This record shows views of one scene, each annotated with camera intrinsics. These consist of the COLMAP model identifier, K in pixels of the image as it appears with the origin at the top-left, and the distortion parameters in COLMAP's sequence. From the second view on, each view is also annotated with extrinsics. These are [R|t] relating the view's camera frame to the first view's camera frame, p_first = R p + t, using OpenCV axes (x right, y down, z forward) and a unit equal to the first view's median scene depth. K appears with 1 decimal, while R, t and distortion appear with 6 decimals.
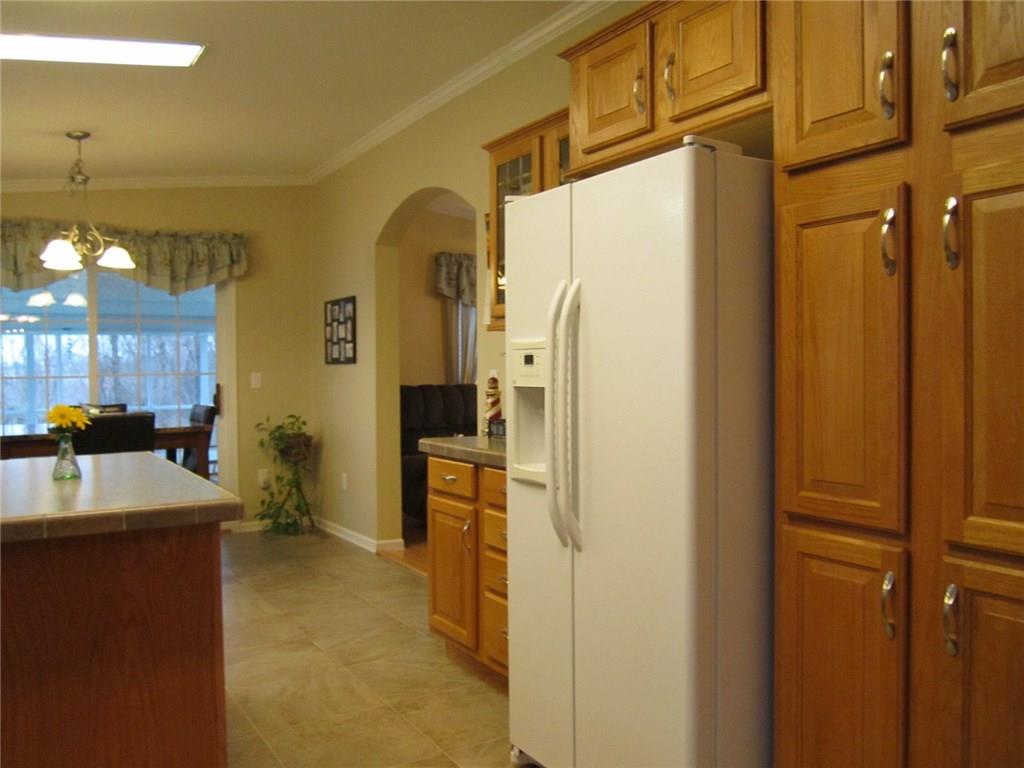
lens RADIAL K [[850.0, 0, 517.1], [0, 850.0, 382.9], [0, 0, 1]] dist [-0.044914, 0.012457]
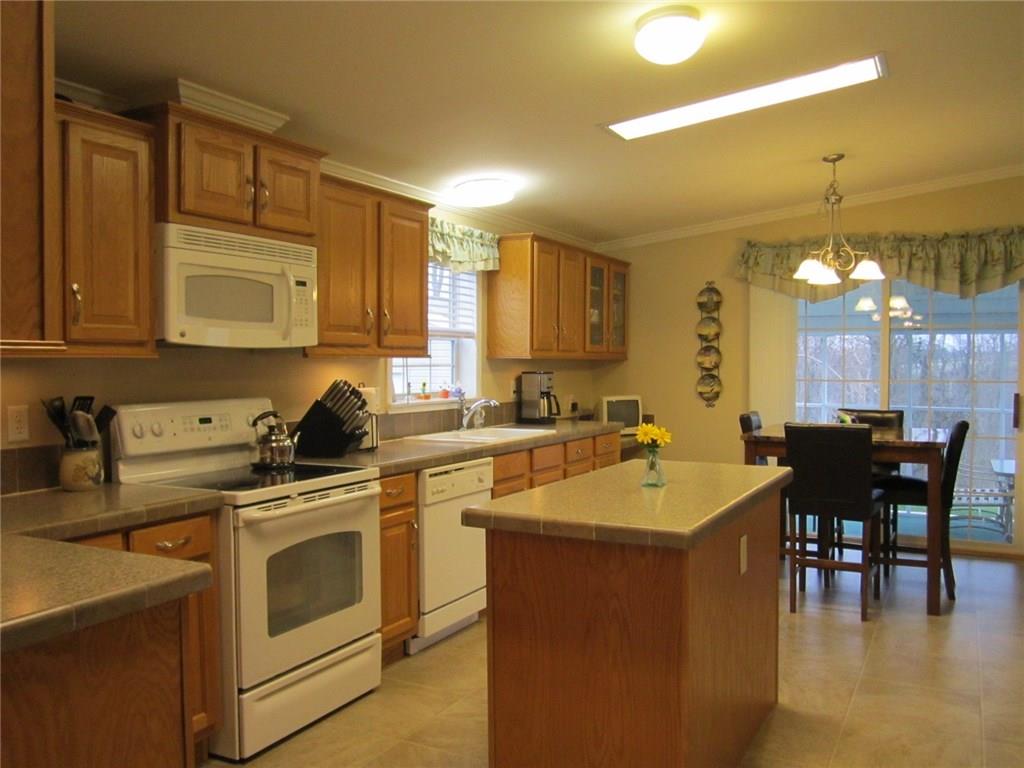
lens RADIAL K [[850.0, 0, 517.1], [0, 850.0, 382.9], [0, 0, 1]] dist [-0.044914, 0.012457]
pose [[0.508292, 0.037295, -0.860377, 0.154539], [-0.024612, 0.999283, 0.028776, -0.024254], [0.860833, 0.006549, 0.508845, 0.086436]]
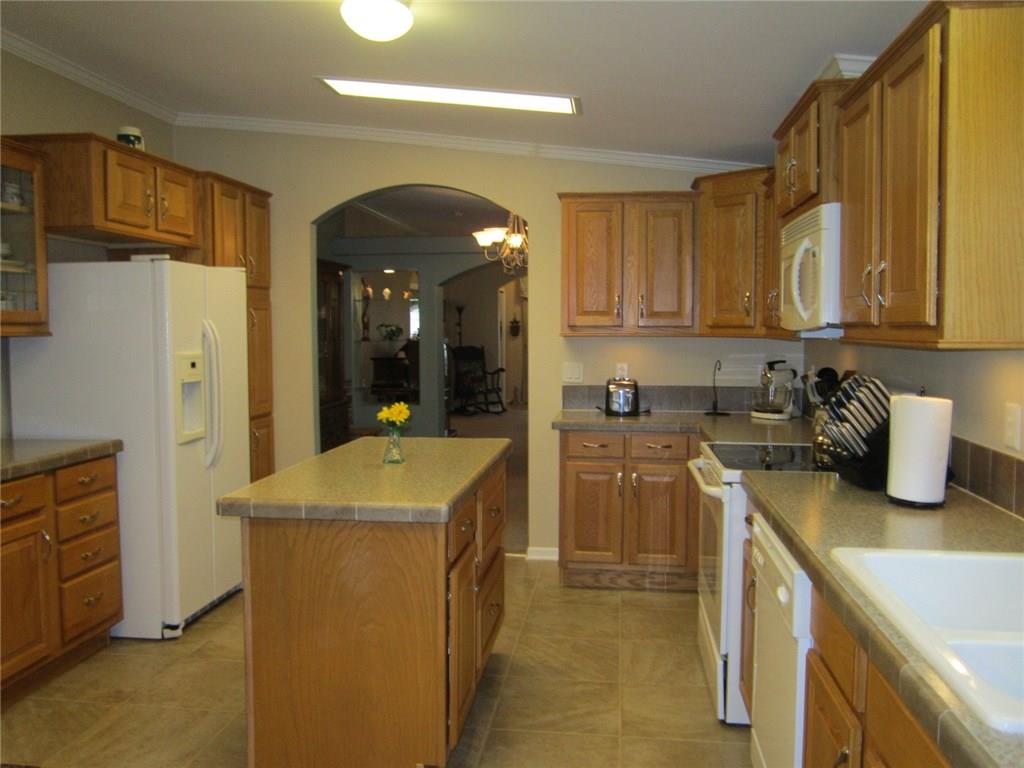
lens RADIAL K [[850.0, 0, 517.1], [0, 850.0, 382.9], [0, 0, 1]] dist [-0.044914, 0.012457]
pose [[-0.785844, -0.024188, 0.617952, -0.583619], [0.026150, 0.997041, 0.072280, -0.036982], [-0.617872, 0.072960, -0.782886, 0.743556]]
